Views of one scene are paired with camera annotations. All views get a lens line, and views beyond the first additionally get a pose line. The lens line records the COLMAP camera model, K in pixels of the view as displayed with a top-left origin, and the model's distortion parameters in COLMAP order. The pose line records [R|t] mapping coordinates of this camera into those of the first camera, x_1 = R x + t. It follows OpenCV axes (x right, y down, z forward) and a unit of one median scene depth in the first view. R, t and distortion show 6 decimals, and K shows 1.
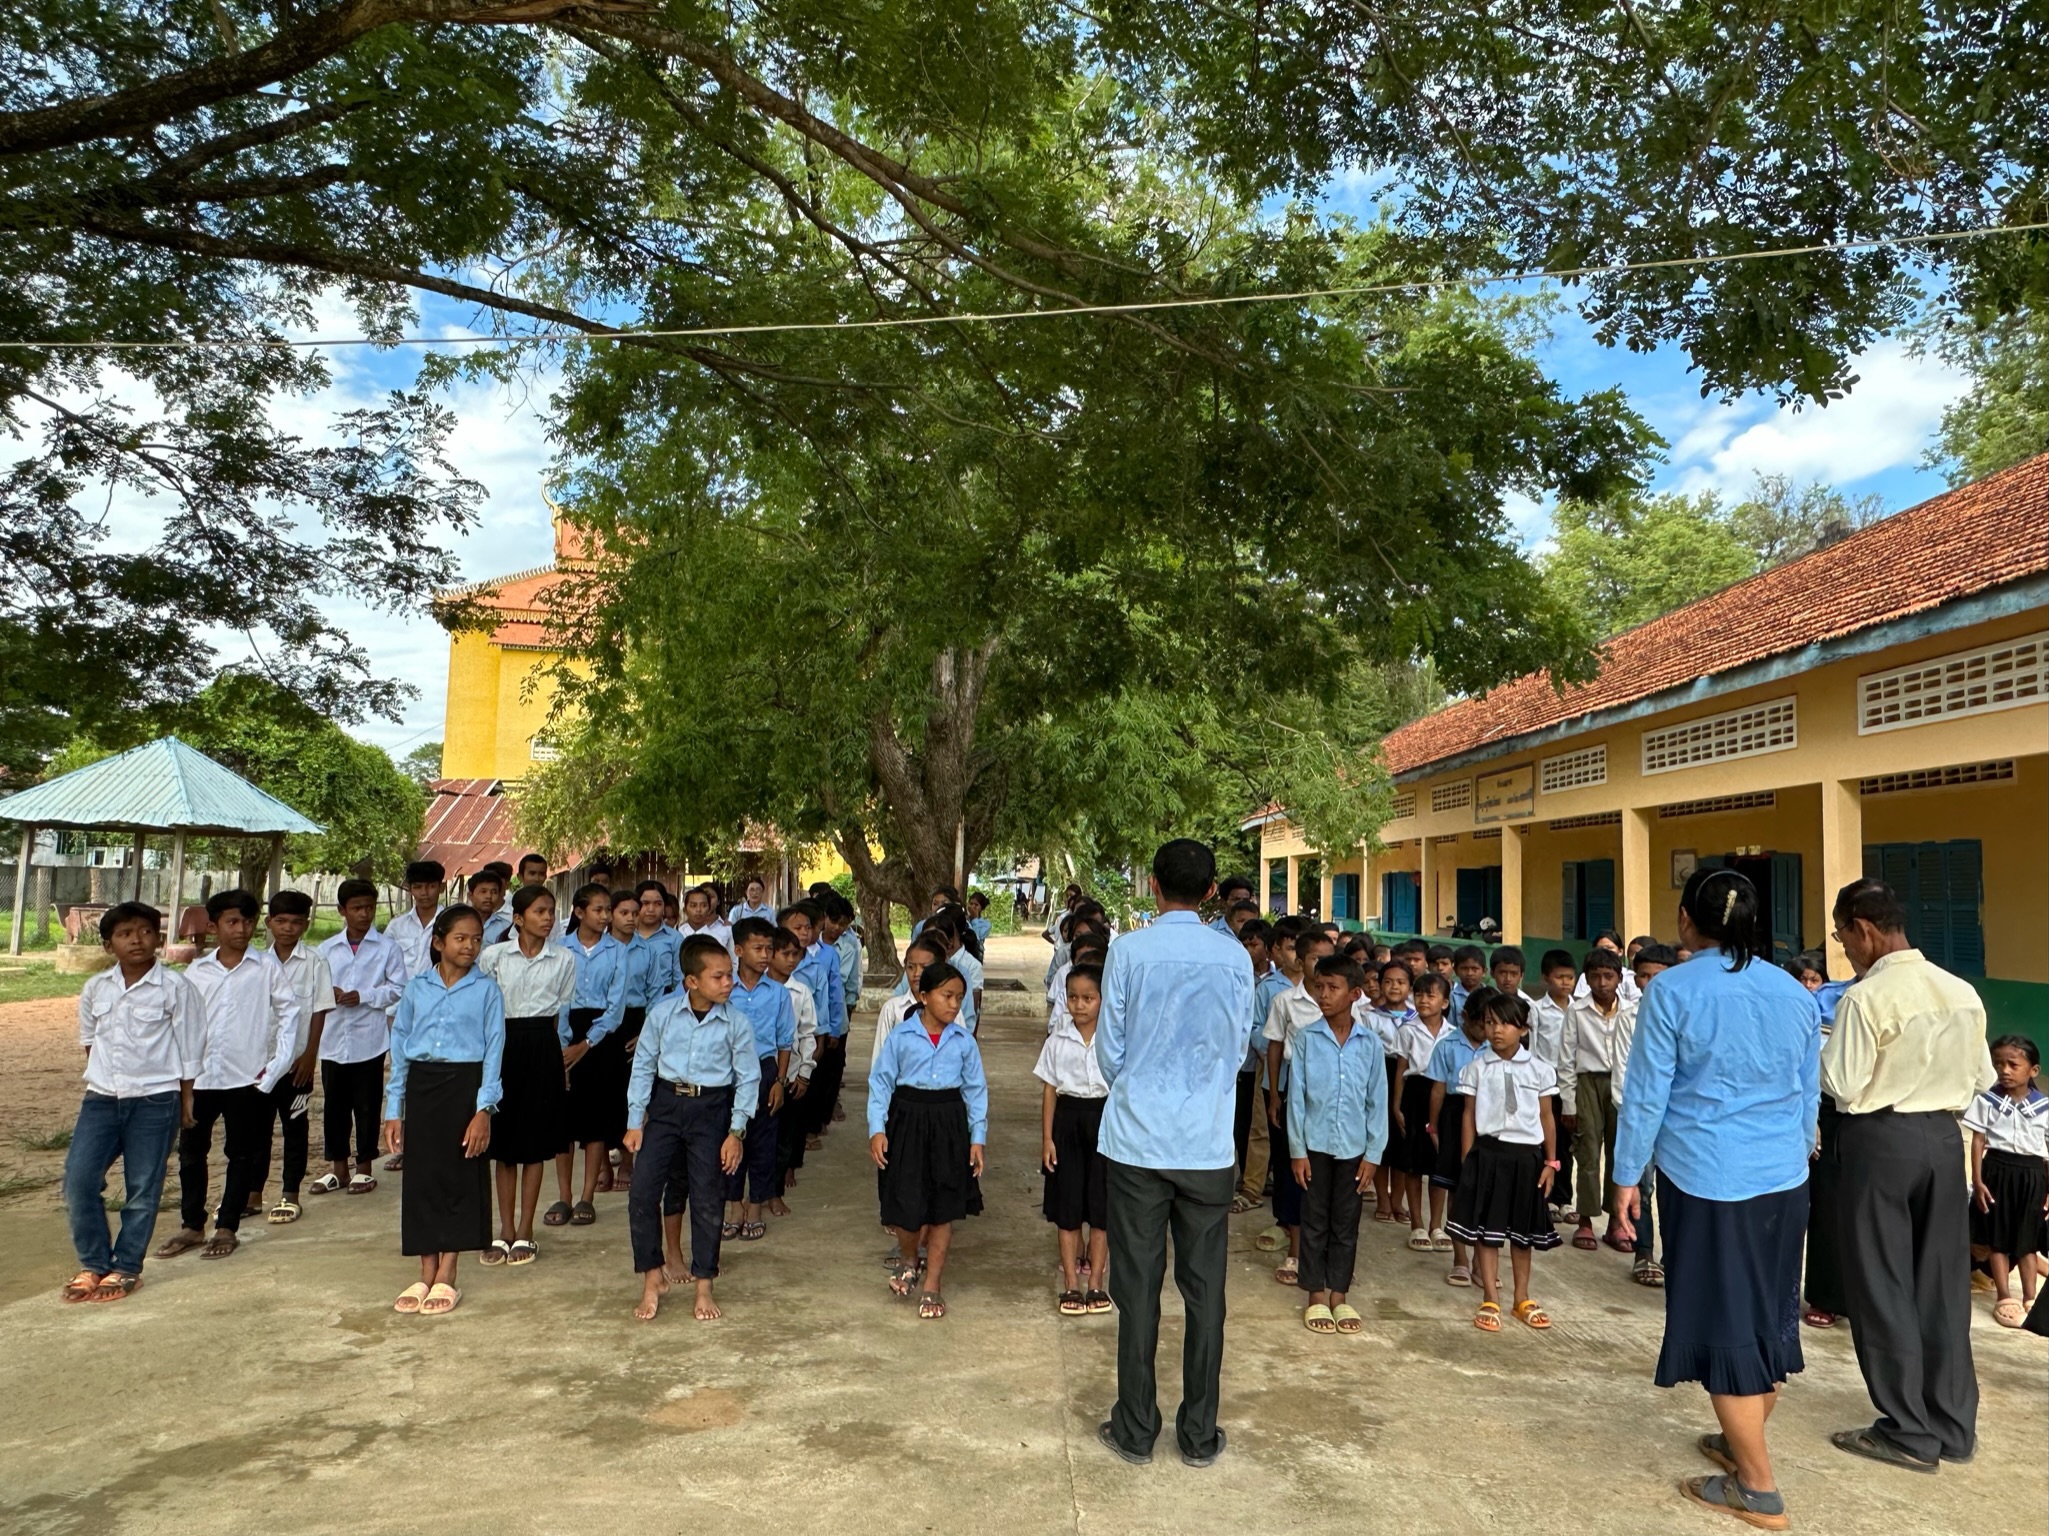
lens RADIAL K [[1355.7, 0, 1027.9], [0, 1355.7, 766.4], [0, 0, 1]] dist [0.018742, 0.002949]
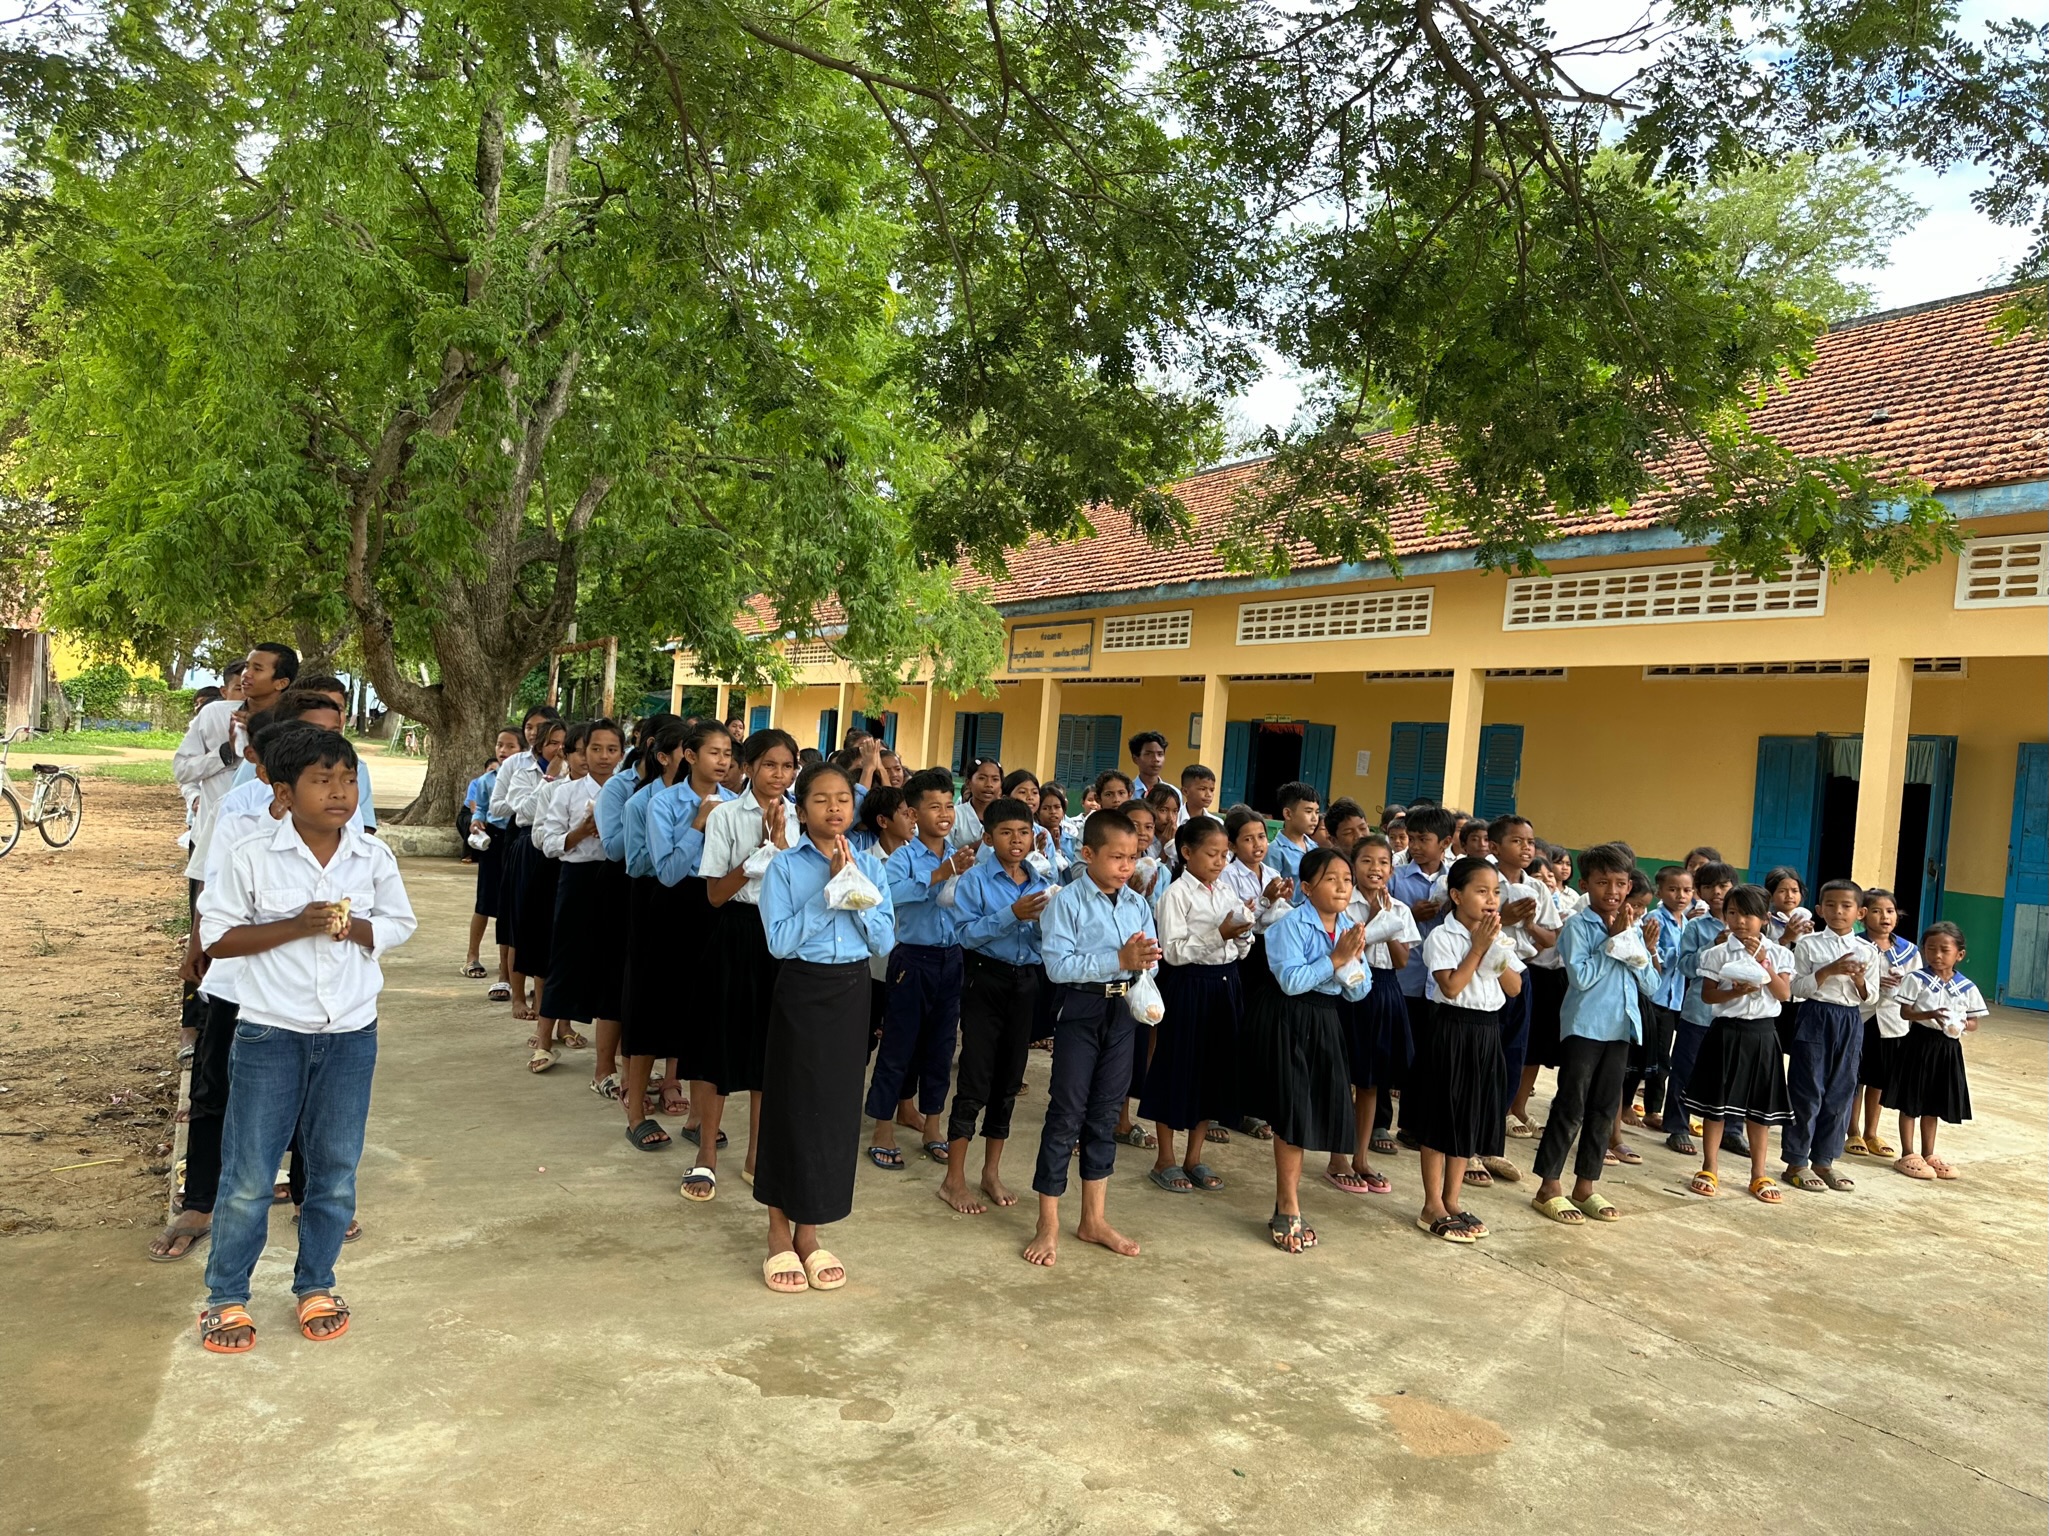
lens RADIAL K [[1432.6, 0, 1016.6], [0, 1432.6, 769.2], [0, 0, 1]] dist [0.048613, -0.026803]
pose [[0.859884, 0.047470, 0.508277, -0.709283], [-0.109380, 0.989676, 0.092615, 0.045262], [-0.498633, -0.135233, 0.856199, 0.380000]]
